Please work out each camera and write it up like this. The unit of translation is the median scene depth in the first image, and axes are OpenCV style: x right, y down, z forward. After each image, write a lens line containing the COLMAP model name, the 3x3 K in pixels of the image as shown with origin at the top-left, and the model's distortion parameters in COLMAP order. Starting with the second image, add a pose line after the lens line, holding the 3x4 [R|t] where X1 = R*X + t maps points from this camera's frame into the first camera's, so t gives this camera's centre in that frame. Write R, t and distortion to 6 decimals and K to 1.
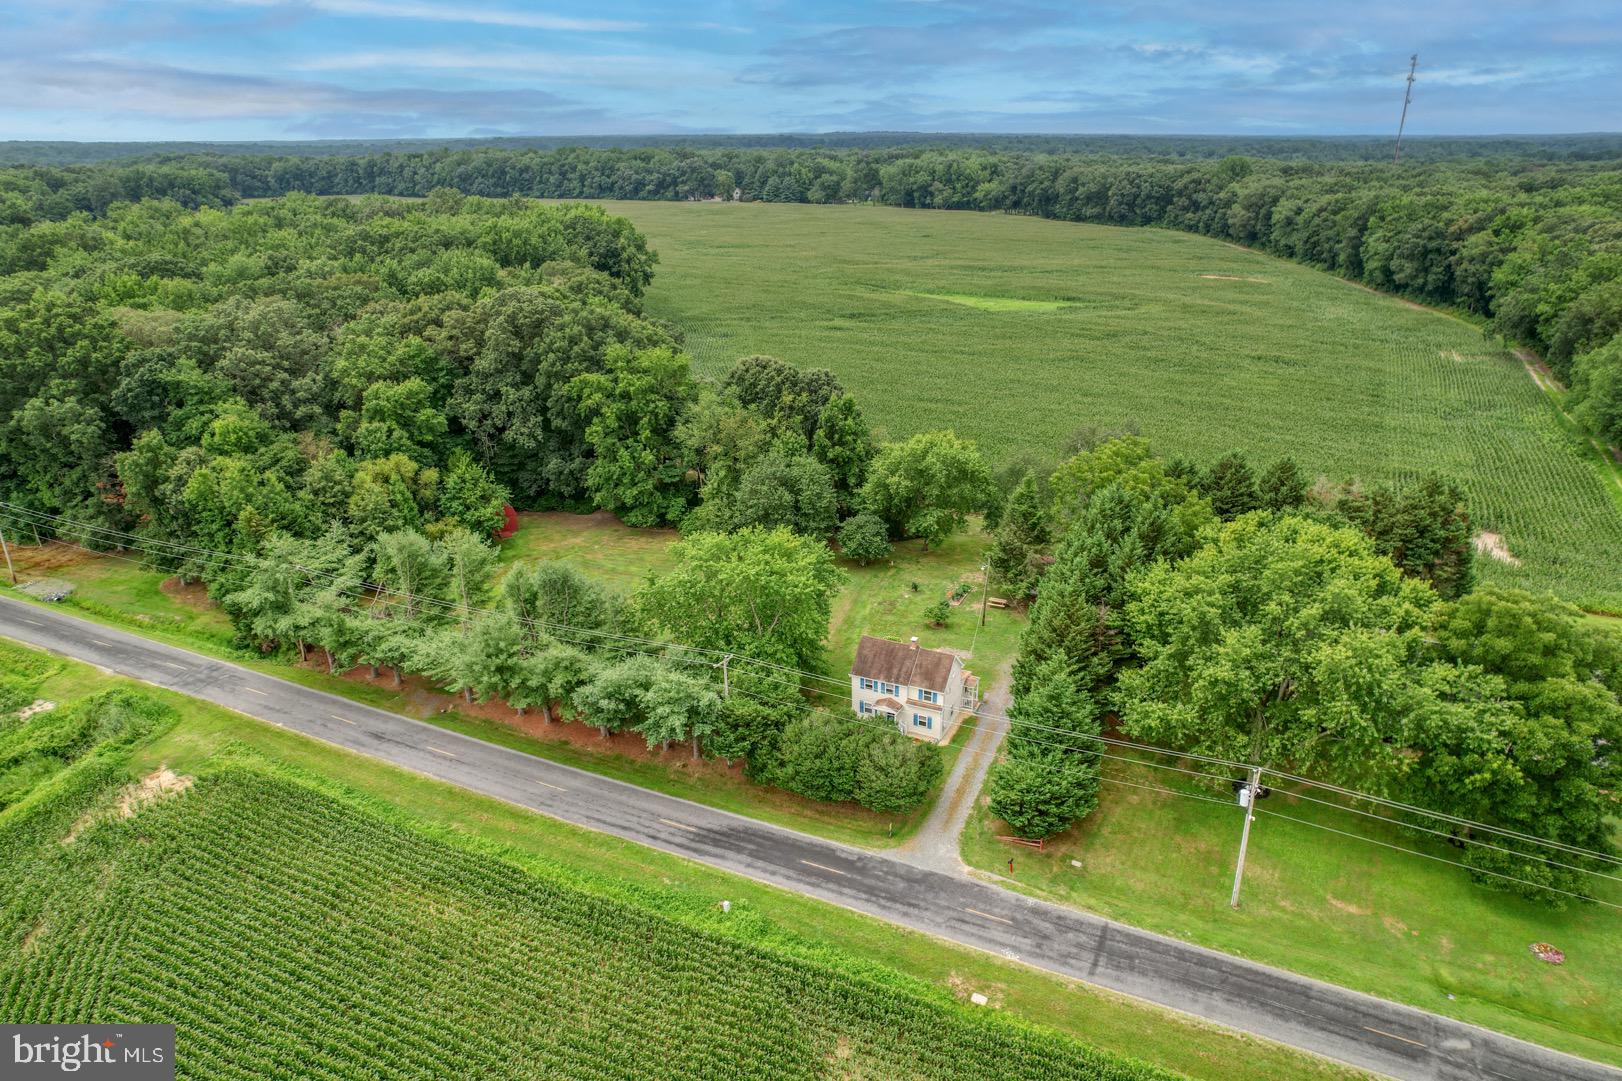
lens RADIAL K [[1037.1, 0, 807.9], [0, 1037.1, 551.4], [0, 0, 1]] dist [-0.090483, 0.082524]
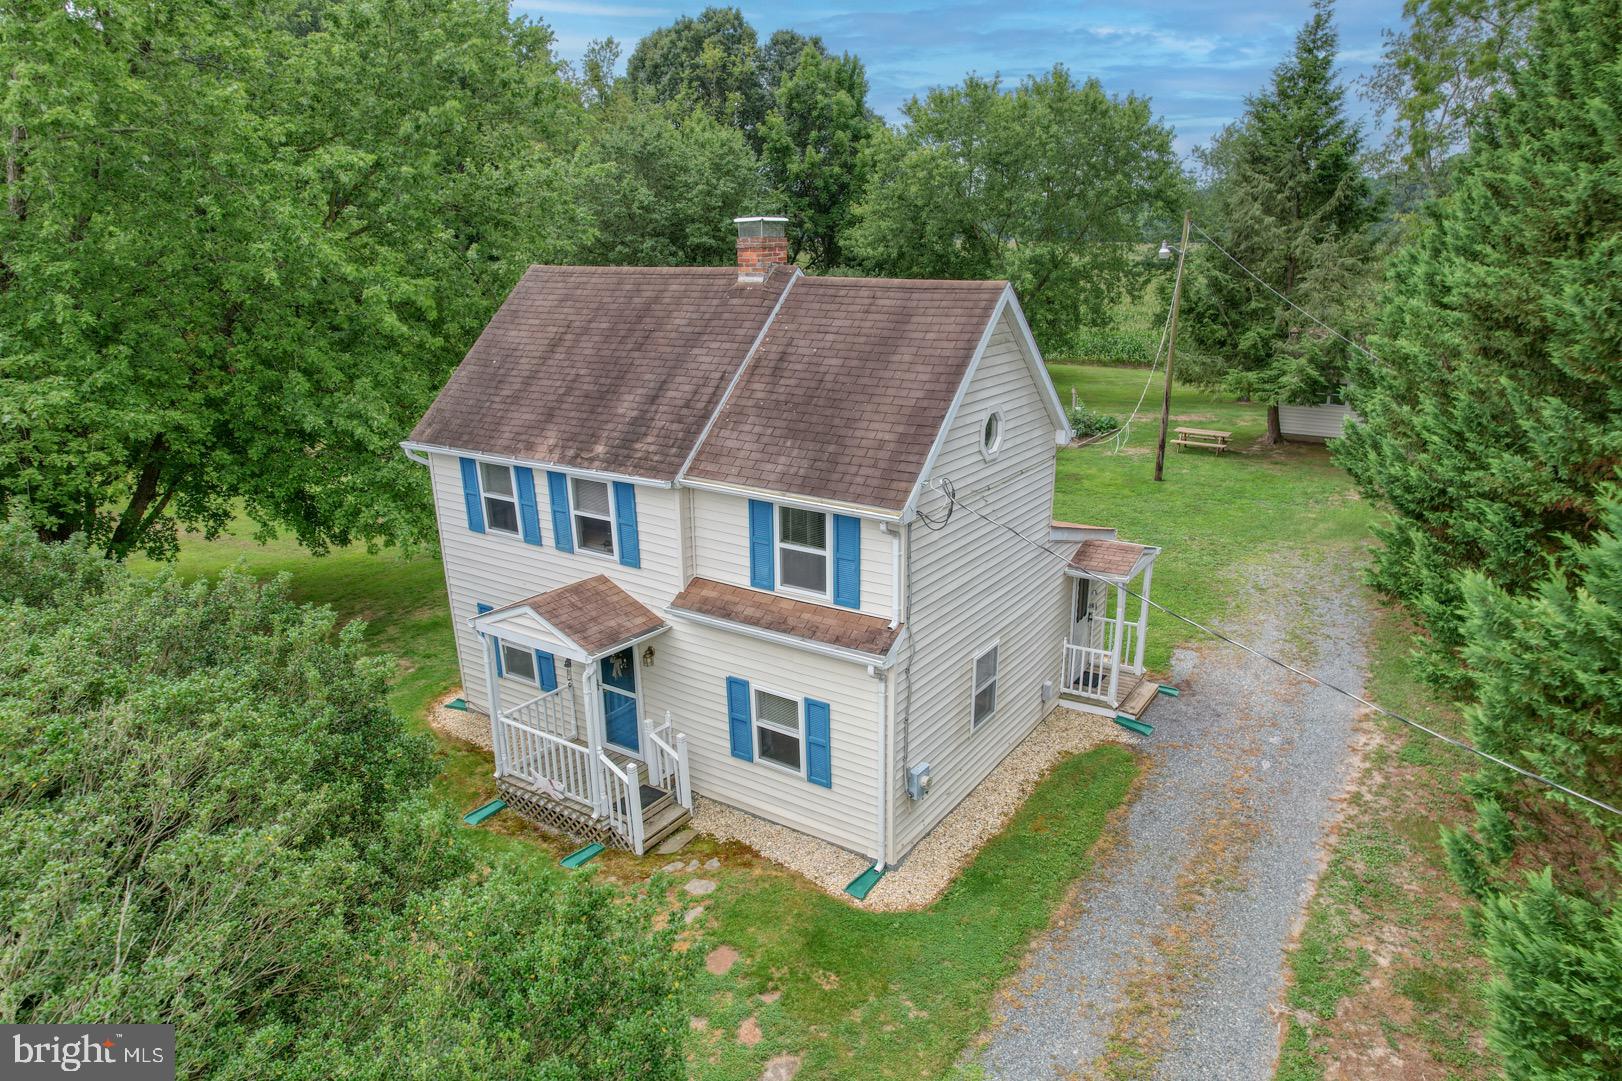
lens RADIAL K [[1037.1, 0, 807.9], [0, 1037.1, 551.4], [0, 0, 1]] dist [-0.090483, 0.082524]
pose [[0.988052, 0.052149, -0.145030, 0.136329], [-0.067835, 0.992113, -0.105407, 0.153712], [0.138389, 0.113985, 0.983797, 0.845202]]
